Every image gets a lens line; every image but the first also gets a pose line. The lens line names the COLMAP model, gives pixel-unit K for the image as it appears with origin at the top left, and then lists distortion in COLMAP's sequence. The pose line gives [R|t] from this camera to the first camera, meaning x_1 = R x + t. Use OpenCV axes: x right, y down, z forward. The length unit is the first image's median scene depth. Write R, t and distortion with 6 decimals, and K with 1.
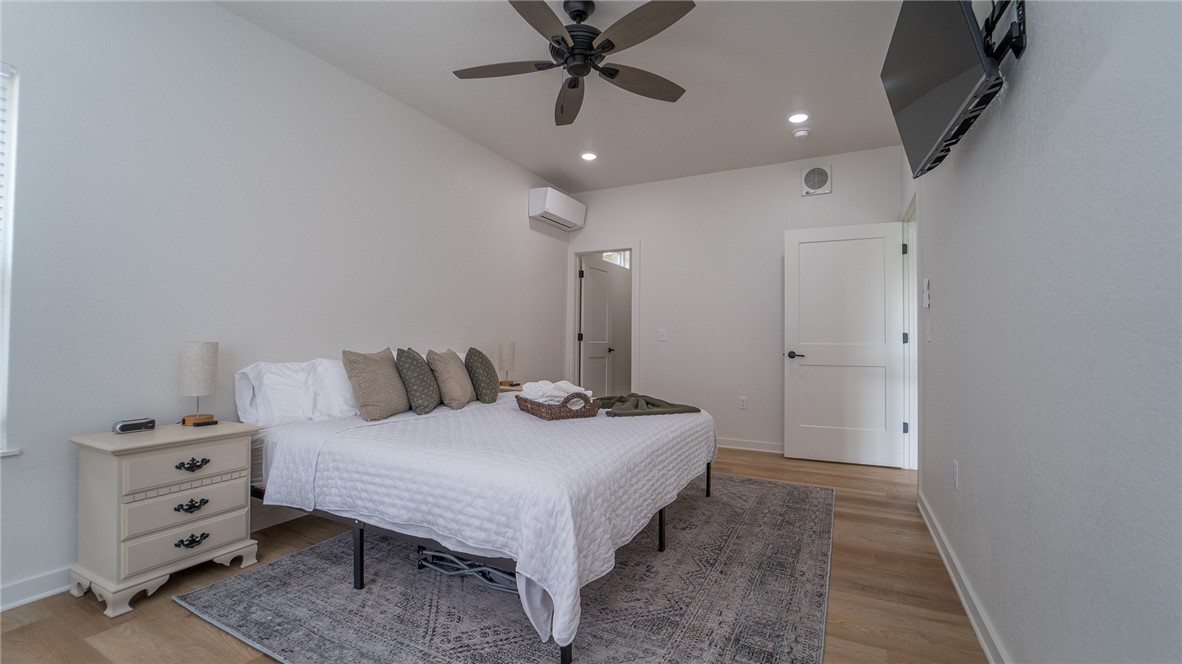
lens RADIAL K [[485.4, 0, 587.1], [0, 485.4, 332.5], [0, 0, 1]] dist [-0.020309, 0.000649]
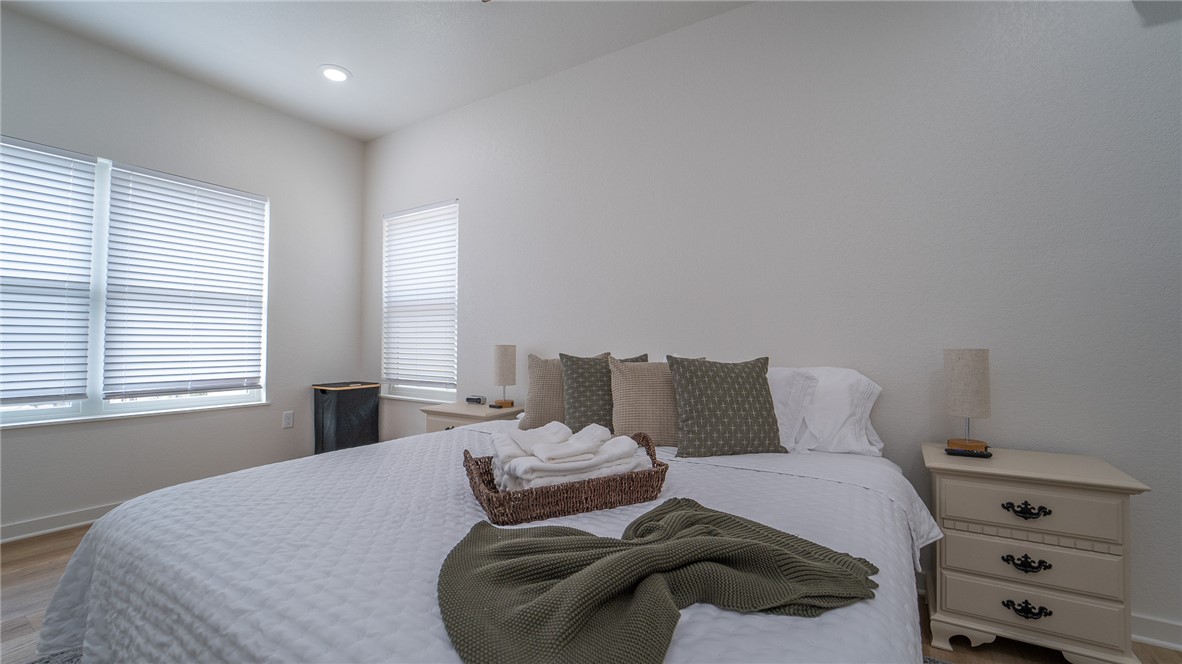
lens RADIAL K [[531.8, 0, 584.5], [0, 531.8, 335.8], [0, 0, 1]] dist [0.001539, 0.000022]
pose [[-0.122567, -0.032427, -0.991930, 0.130072], [0.007601, 0.999406, -0.033610, 0.018069], [0.992431, -0.011659, -0.122247, 0.402504]]
